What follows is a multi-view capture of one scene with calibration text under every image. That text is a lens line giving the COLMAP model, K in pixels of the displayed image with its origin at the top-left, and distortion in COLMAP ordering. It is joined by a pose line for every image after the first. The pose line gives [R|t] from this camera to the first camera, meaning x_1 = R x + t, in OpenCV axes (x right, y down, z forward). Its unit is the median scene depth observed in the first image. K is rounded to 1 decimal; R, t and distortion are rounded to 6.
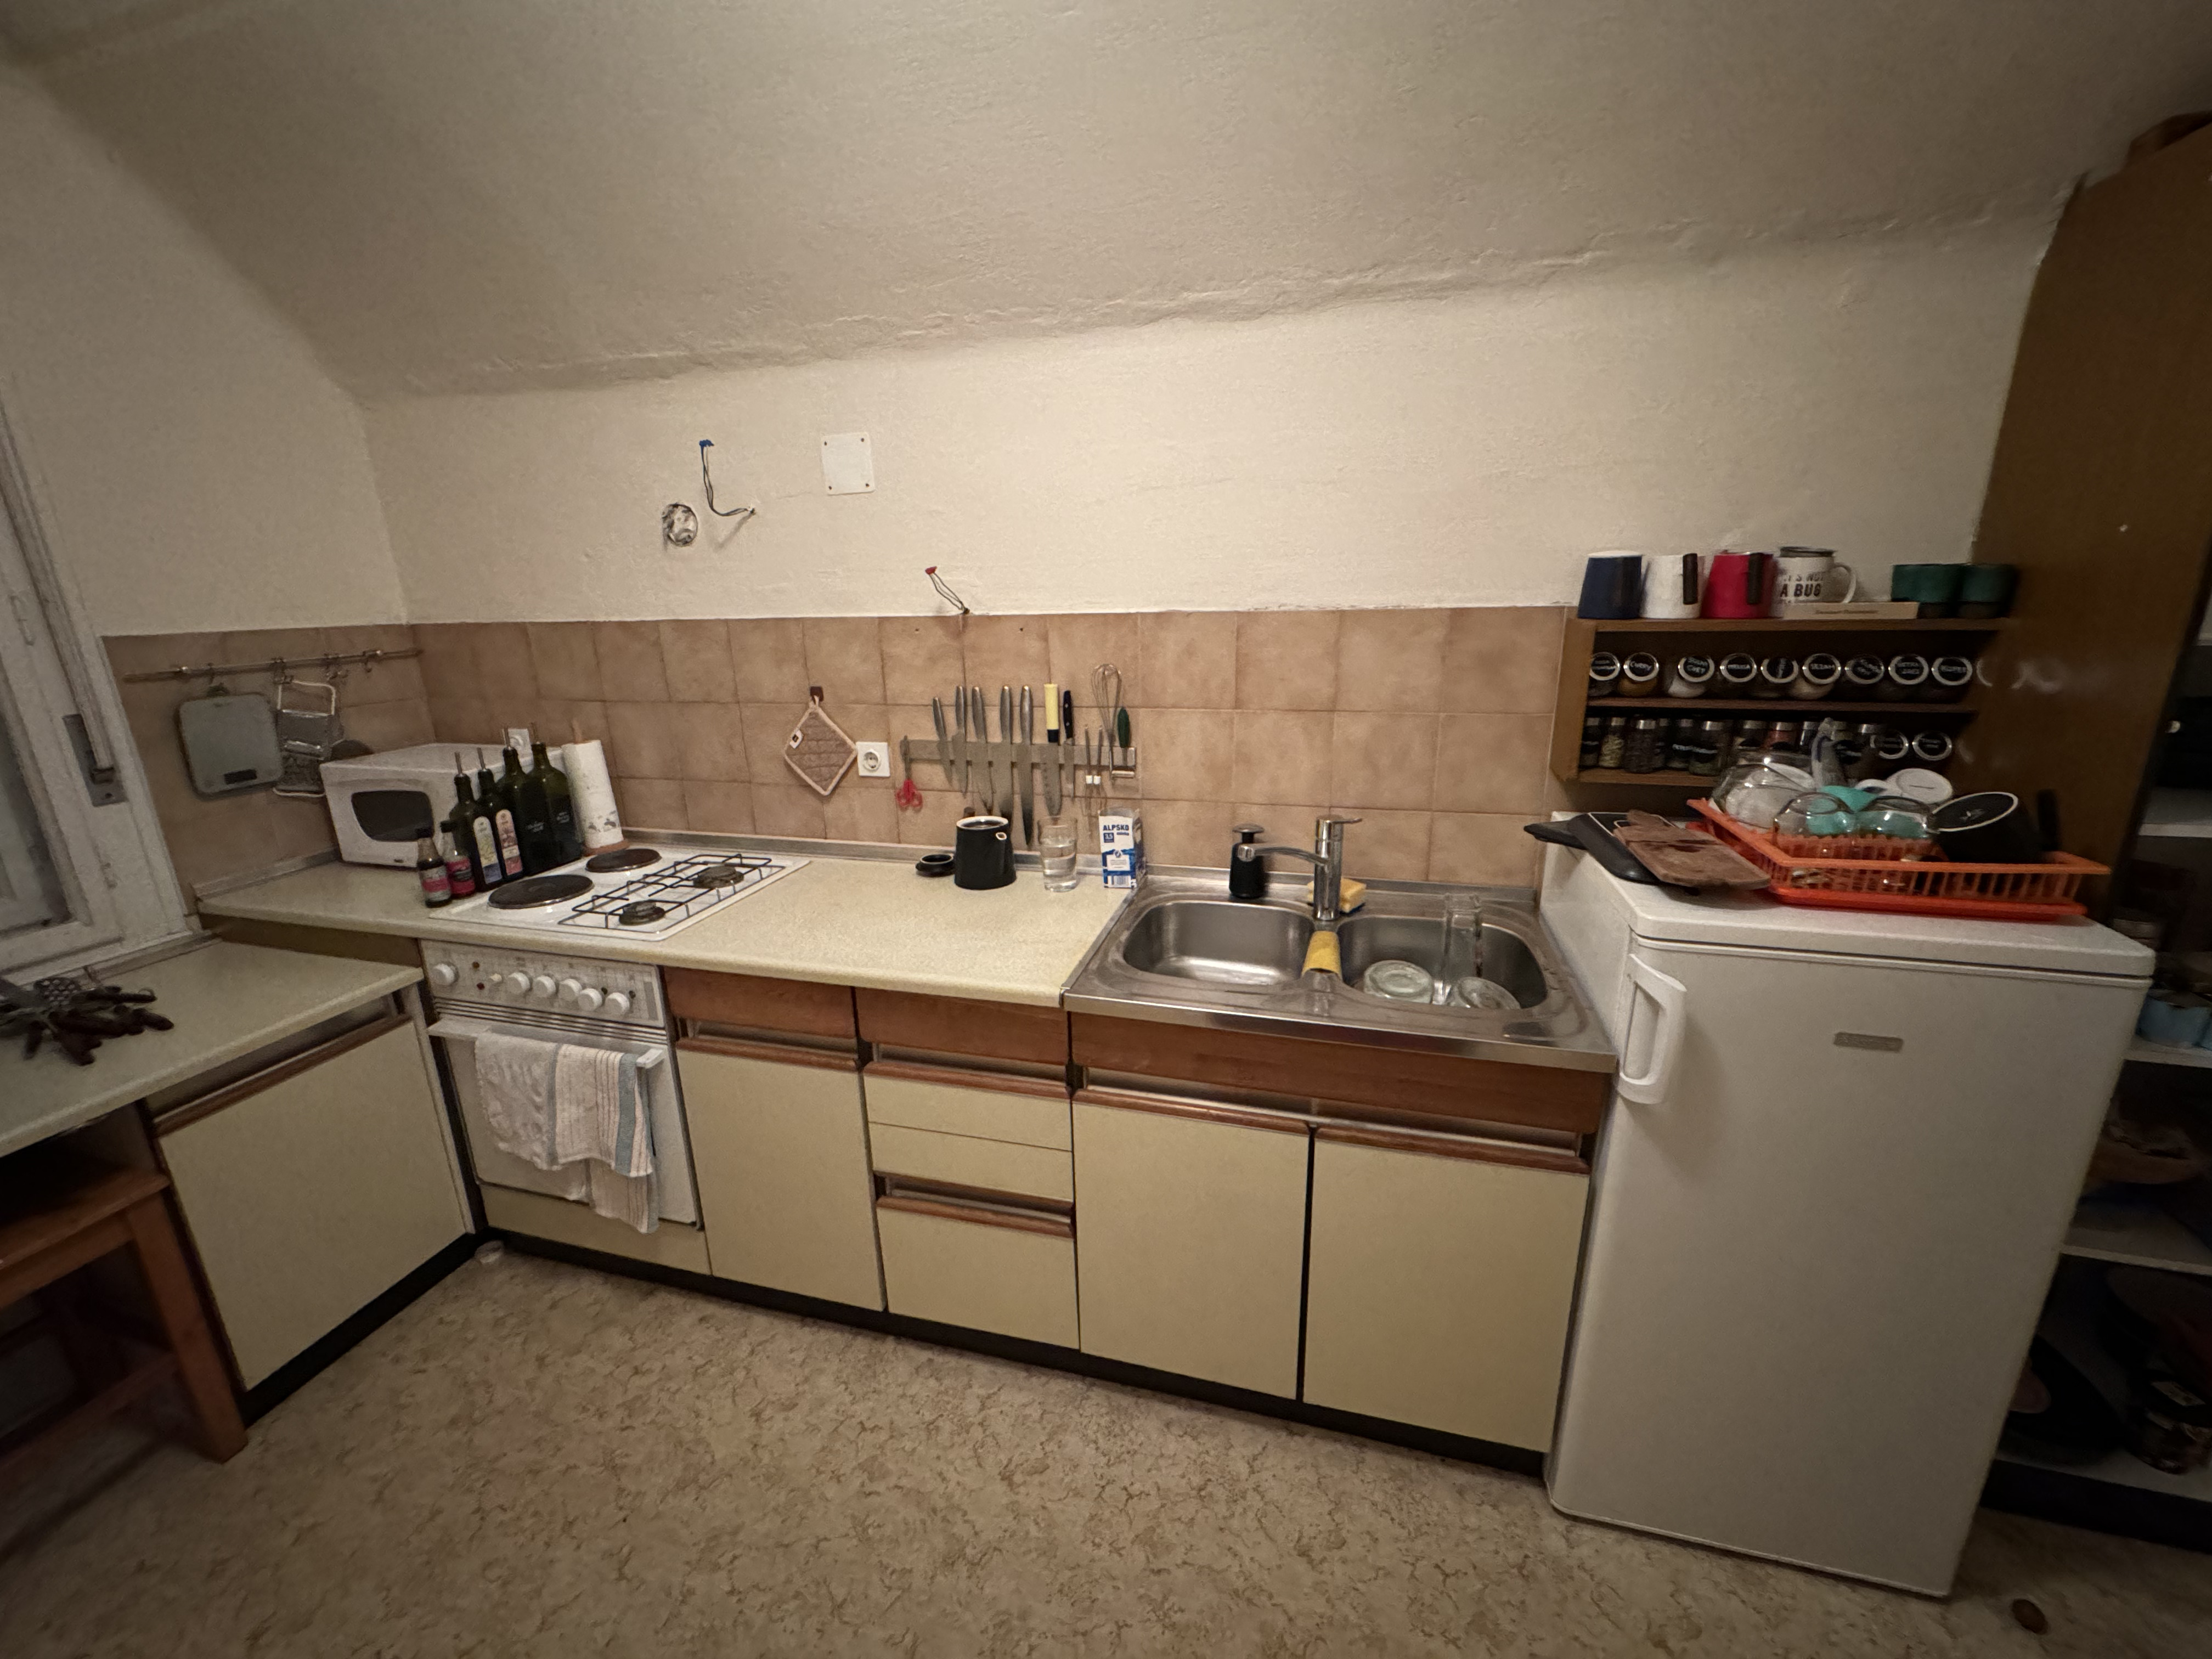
lens RADIAL K [[877.9, 0, 1104.9], [0, 877.9, 824.7], [0, 0, 1]] dist [0.001890, -0.000013]
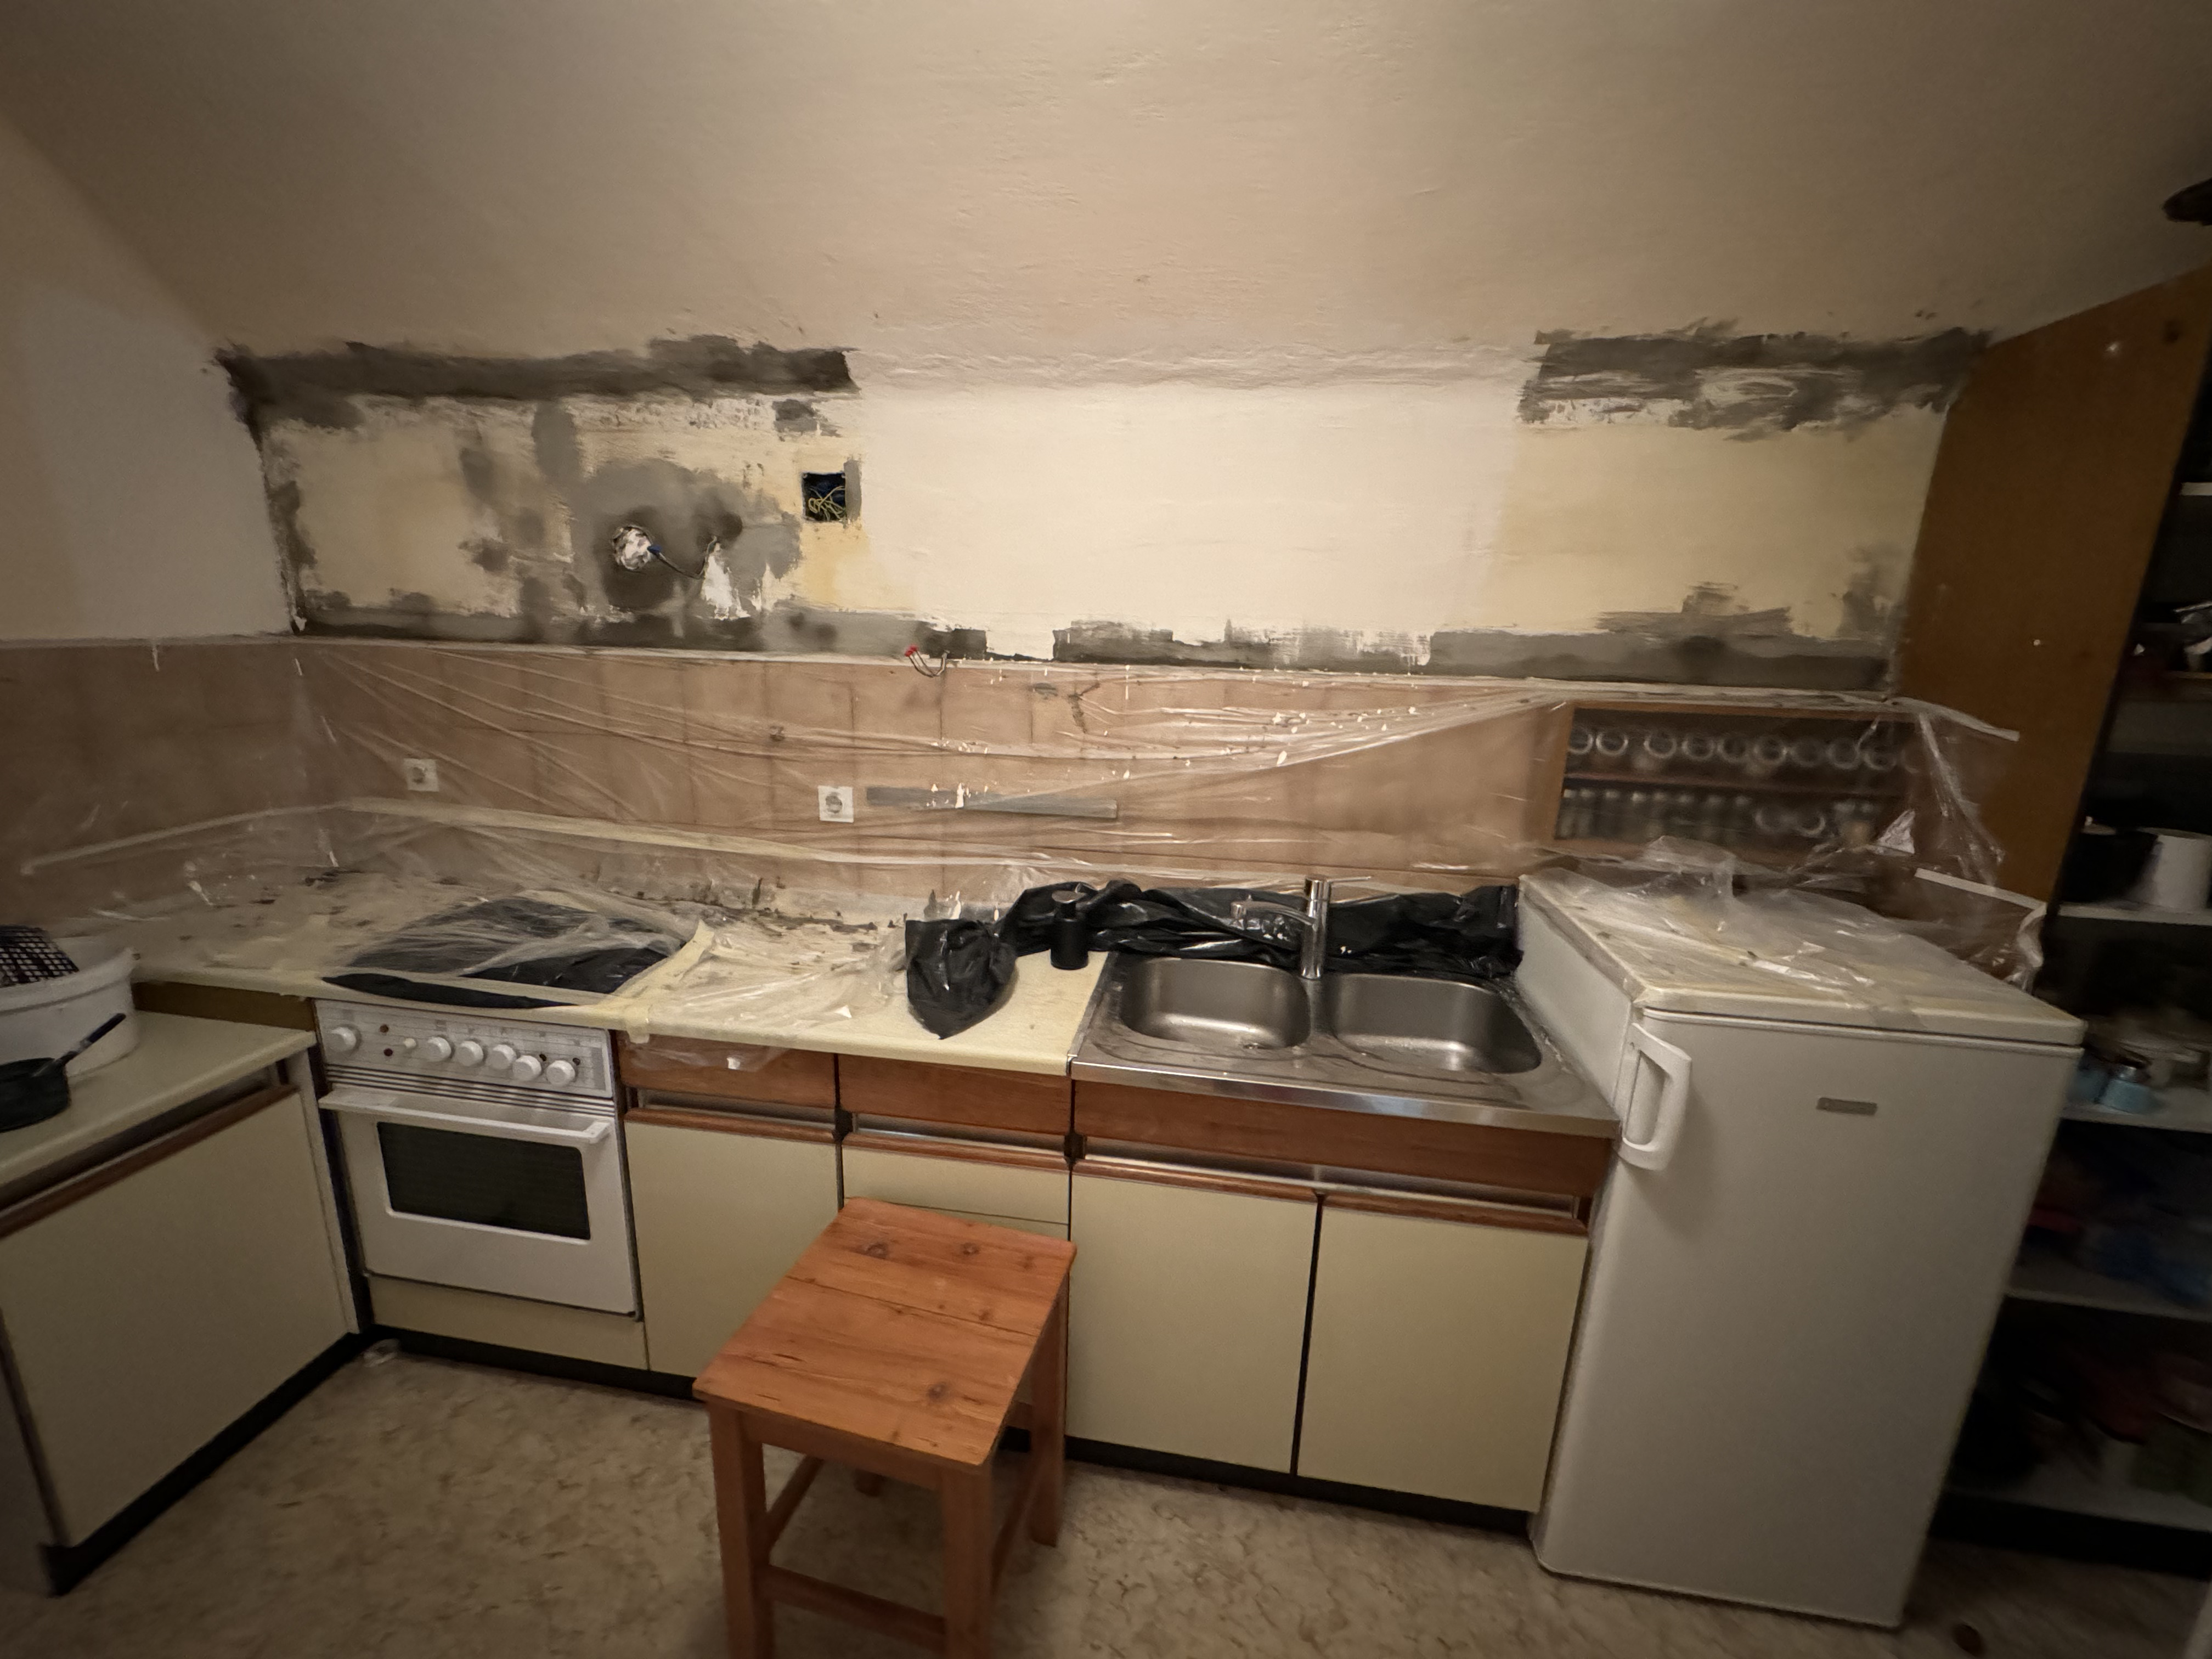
lens RADIAL K [[877.9, 0, 1103.3], [0, 877.9, 825.7], [0, 0, 1]] dist [0.001890, -0.000013]
pose [[0.992192, 0.022009, 0.122761, -0.124965], [-0.017847, 0.999232, -0.034898, -0.030882], [-0.123434, 0.032435, 0.991823, 0.026786]]
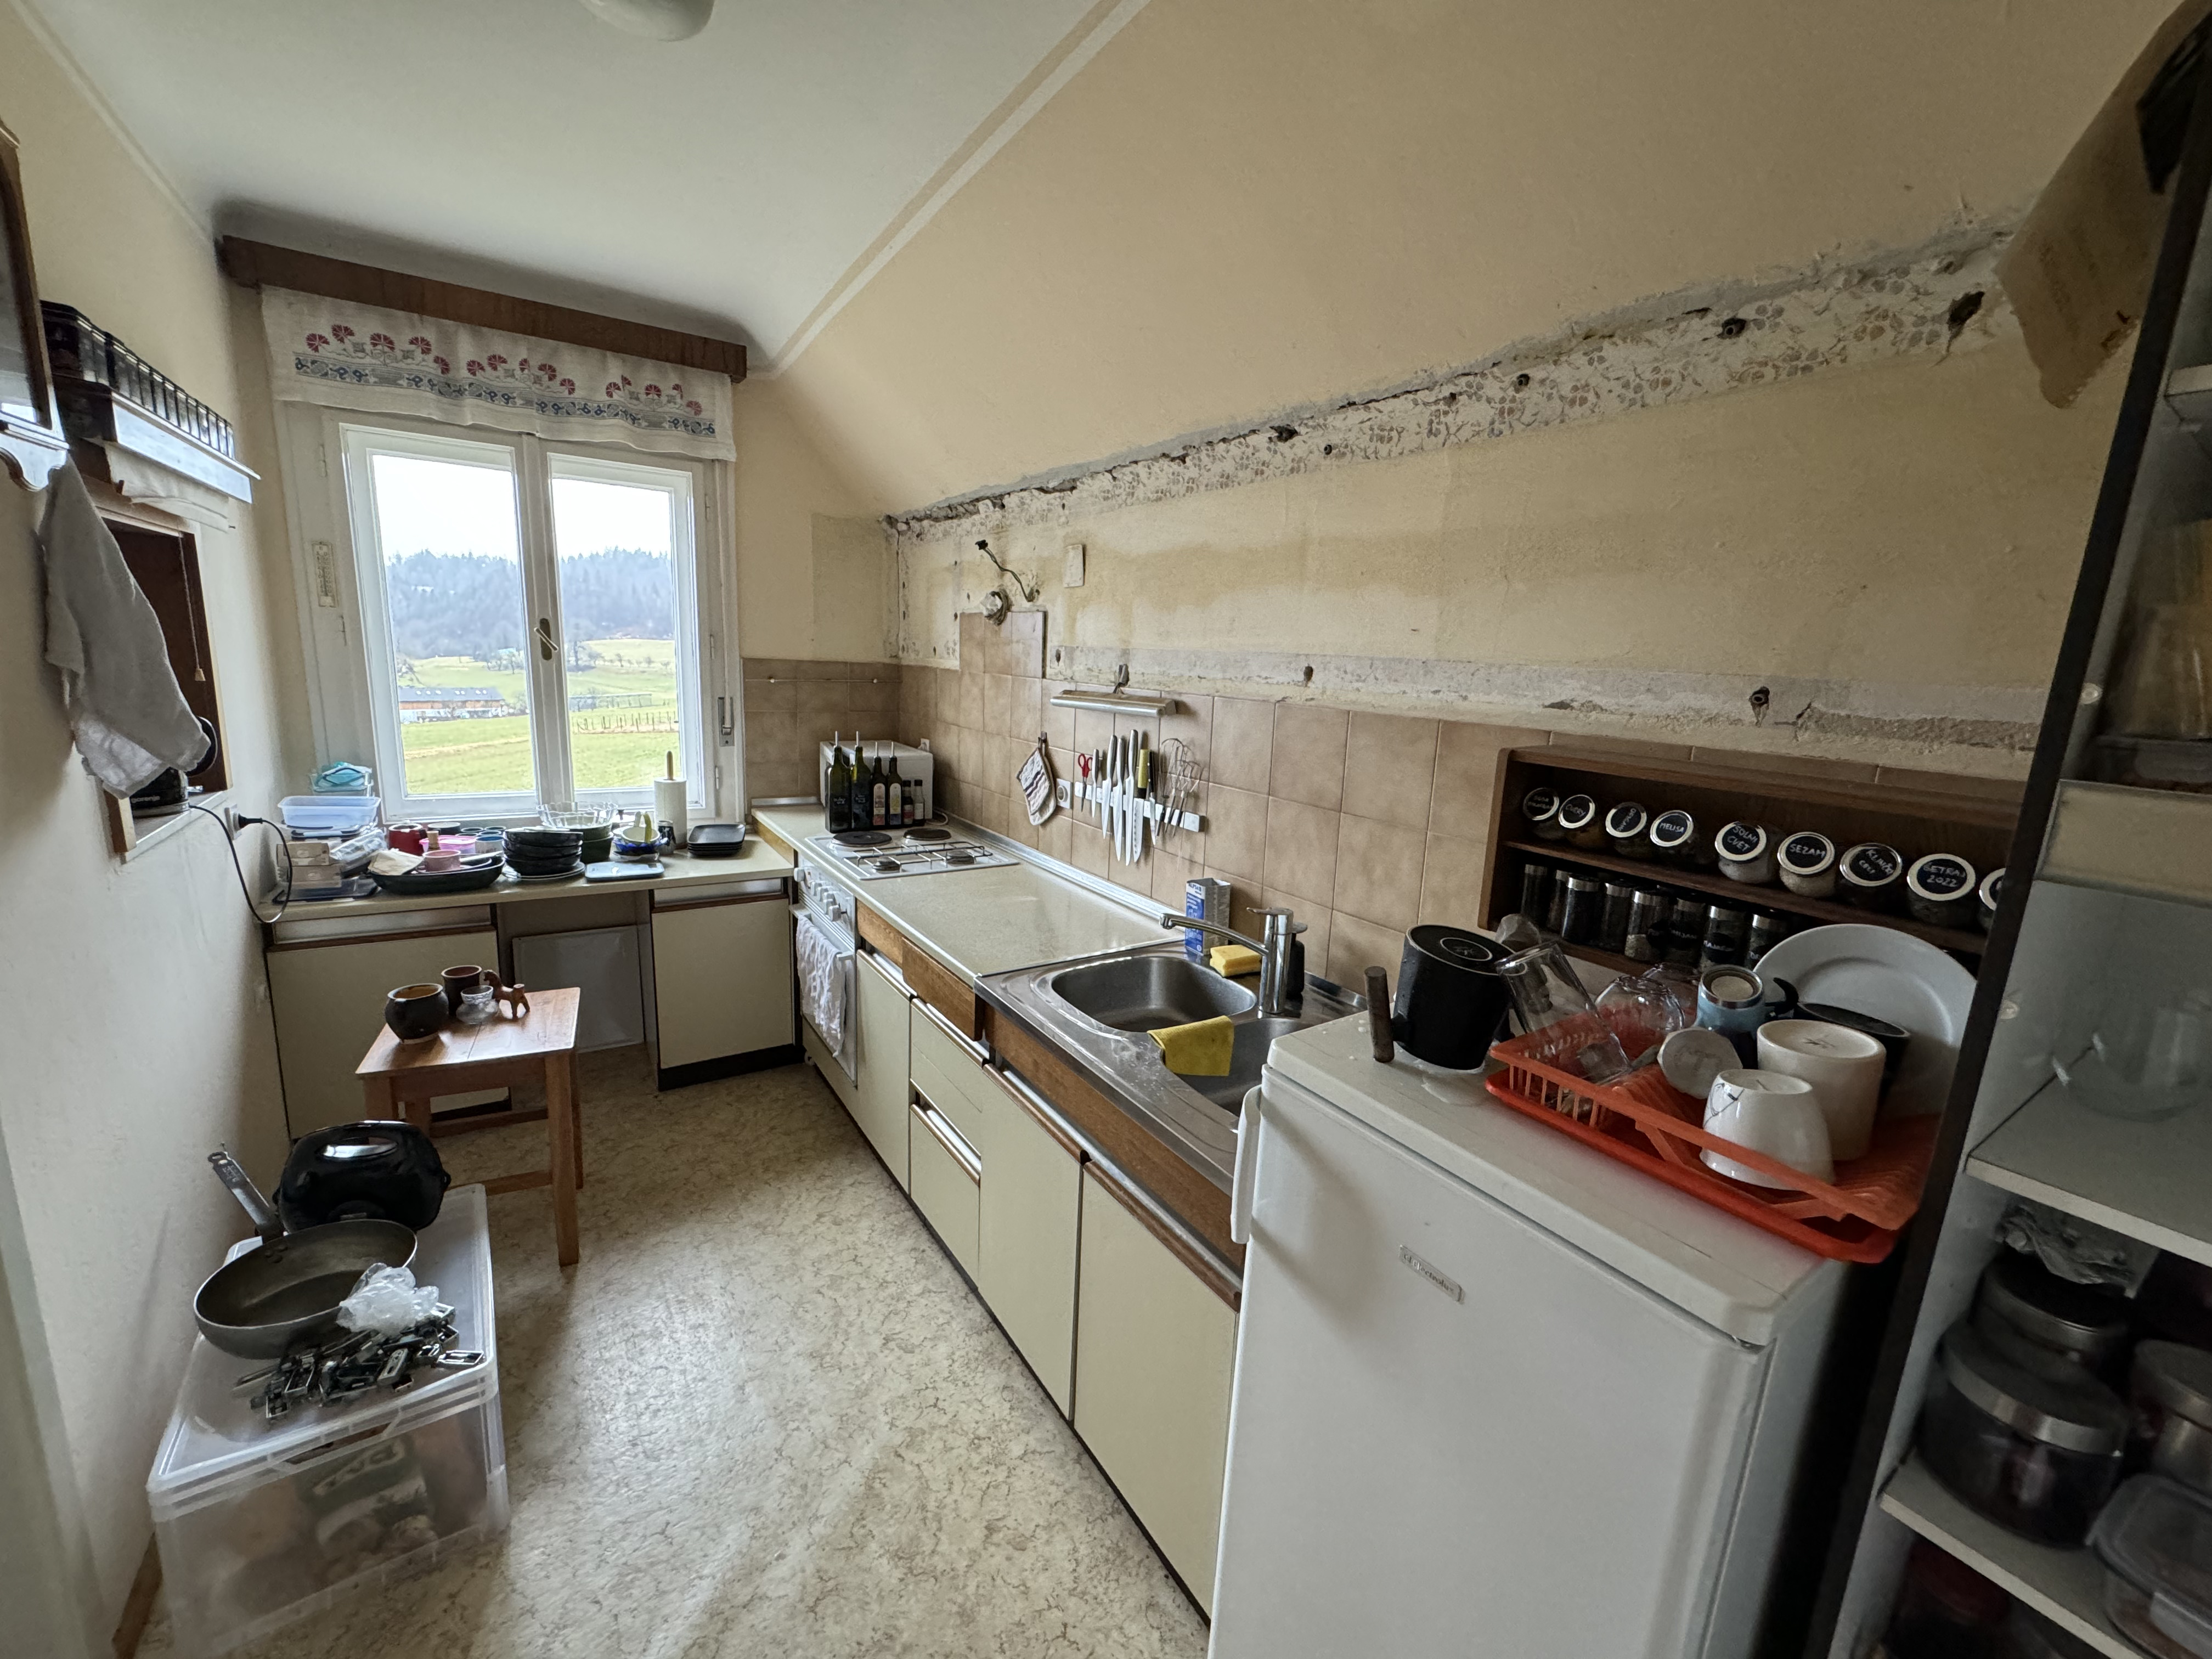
lens RADIAL K [[877.9, 0, 1111.4], [0, 877.9, 829.2], [0, 0, 1]] dist [0.001890, -0.000013]
pose [[0.754205, 0.186178, -0.629693, 0.788740], [-0.235265, 0.971915, 0.005575, -0.063888], [0.613046, 0.143940, 0.776824, 0.095631]]
